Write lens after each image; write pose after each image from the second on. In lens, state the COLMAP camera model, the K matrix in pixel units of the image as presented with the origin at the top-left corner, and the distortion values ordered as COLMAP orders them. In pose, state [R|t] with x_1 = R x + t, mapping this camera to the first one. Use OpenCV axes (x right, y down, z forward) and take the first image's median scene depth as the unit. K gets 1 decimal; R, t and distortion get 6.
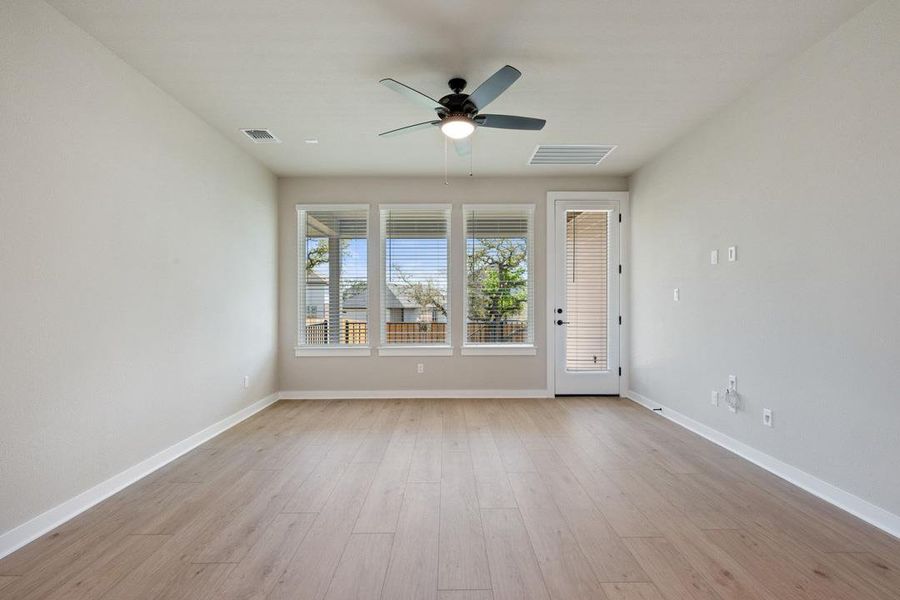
lens RADIAL K [[395.7, 0, 449.8], [0, 395.7, 303.4], [0, 0, 1]] dist [-0.001838, -0.000105]
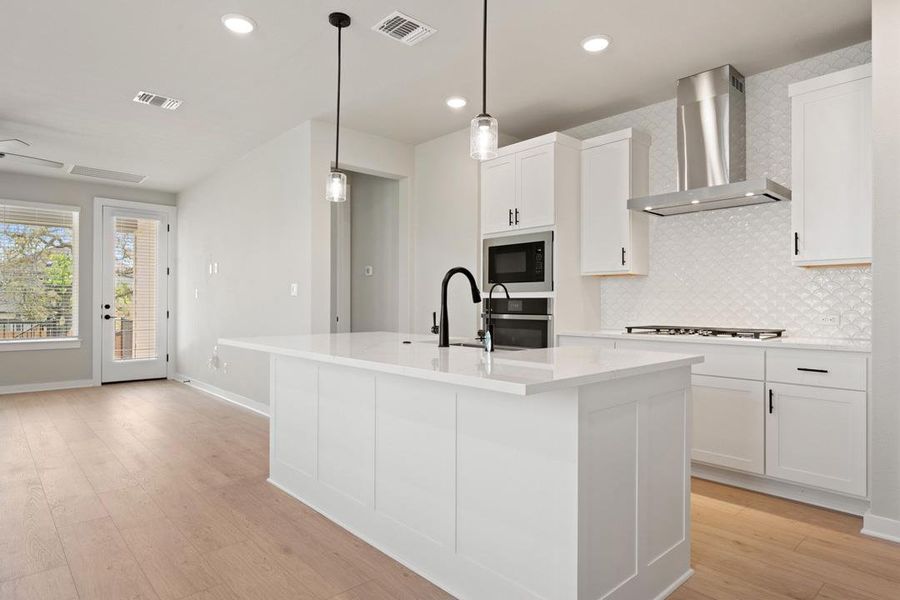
lens RADIAL K [[514.2, 0, 451.3], [0, 514.2, 303.5], [0, 0, 1]] dist [-0.002135, 0.001064]
pose [[0.742772, 0.005380, 0.669523, 0.031426], [-0.005697, 0.999982, -0.001714, 0.007644], [-0.669520, -0.002541, 0.742789, -0.710622]]
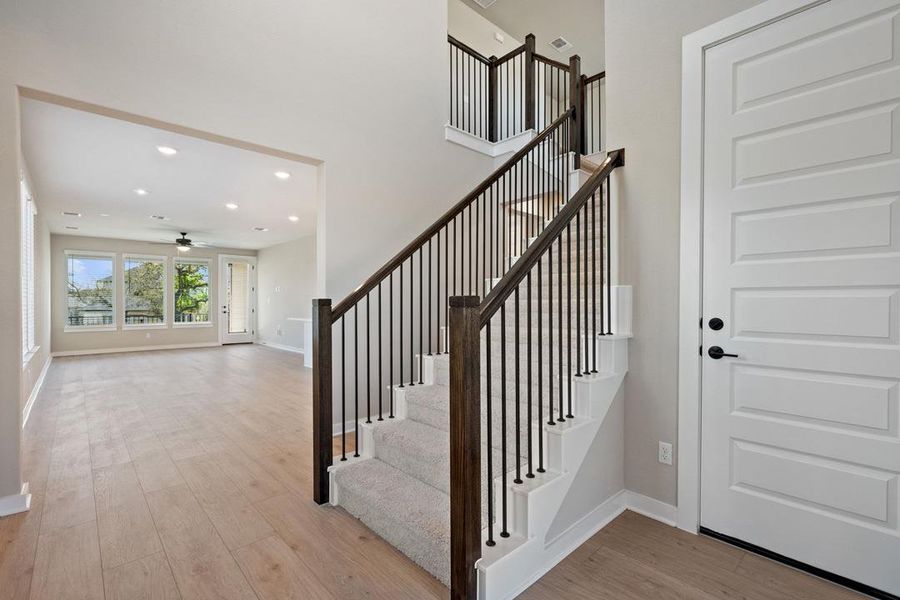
lens RADIAL K [[405.1, 0, 447.7], [0, 405.1, 304.4], [0, 0, 1]] dist [0.002195, 0.000185]
pose [[0.741977, -0.002066, 0.670422, -0.331105], [-0.001011, 0.999991, 0.004201, -0.007198], [-0.670424, -0.003795, 0.741968, -1.582871]]
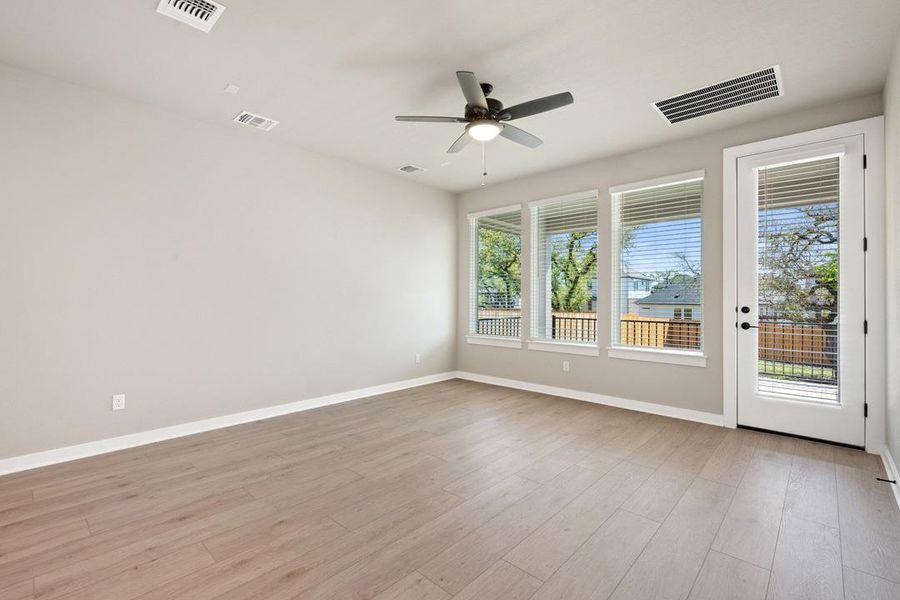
lens RADIAL K [[399.6, 0, 449.2], [0, 399.6, 295.4], [0, 0, 1]] dist [0.000619, -0.000093]
pose [[0.724654, -0.002338, -0.689109, 0.390922], [-0.002618, 0.999978, -0.006146, -0.001185], [0.689108, 0.006258, 0.724632, 0.101507]]
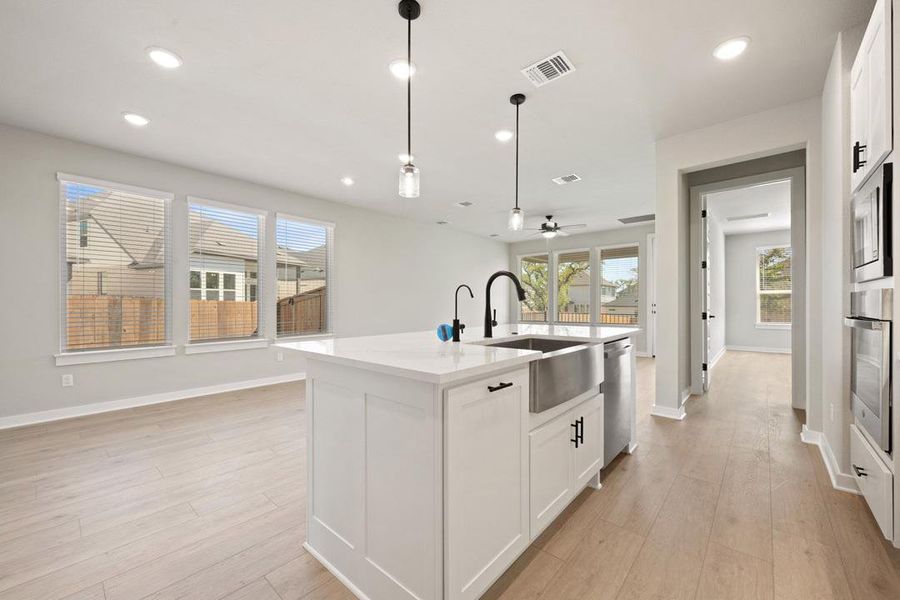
lens RADIAL K [[355.6, 0, 450.6], [0, 355.6, 303.2], [0, 0, 1]] dist [0.001254, -0.000422]
pose [[0.746056, 0.000511, -0.665882, 0.631002], [0.000893, 0.999998, 0.001767, 0.007281], [0.665882, -0.001913, 0.746055, -0.683223]]
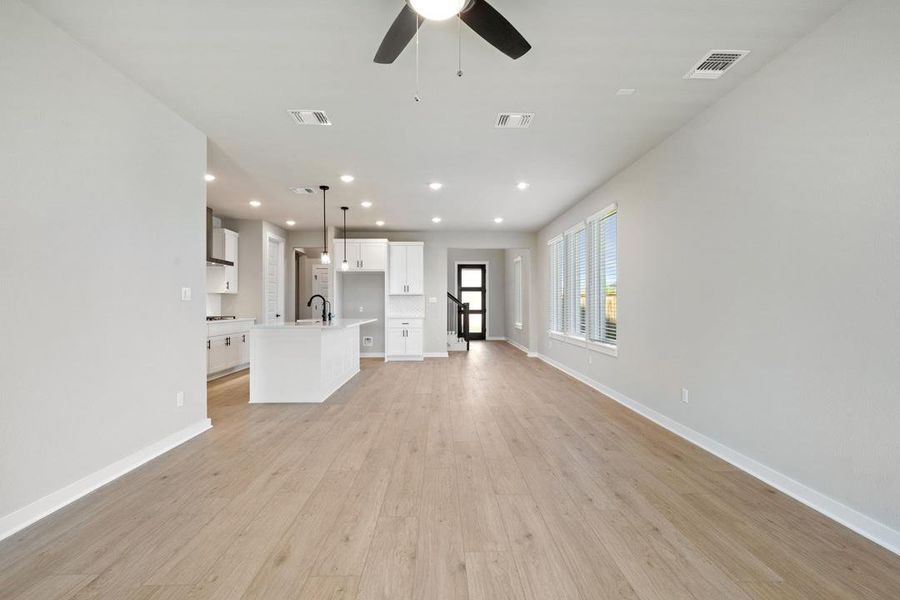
lens RADIAL K [[395.7, 0, 449.8], [0, 395.7, 303.4], [0, 0, 1]] dist [-0.001838, -0.000105]
pose [[-0.999821, 0.002817, -0.018691, 0.008184], [0.002893, 0.999988, -0.004047, 0.001989], [0.018679, -0.004100, -0.999817, 0.904160]]
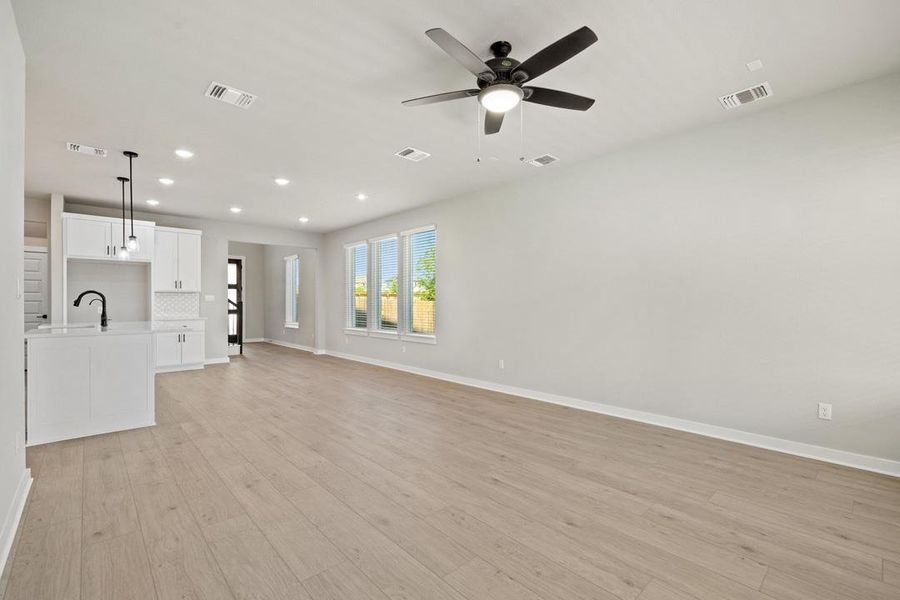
lens RADIAL K [[395.7, 0, 449.8], [0, 395.7, 303.4], [0, 0, 1]] dist [-0.001838, -0.000105]
pose [[-0.741296, 0.002964, -0.671172, 0.392871], [0.003073, 0.999995, 0.001022, 0.000150], [0.671172, -0.001305, -0.741301, 0.900671]]
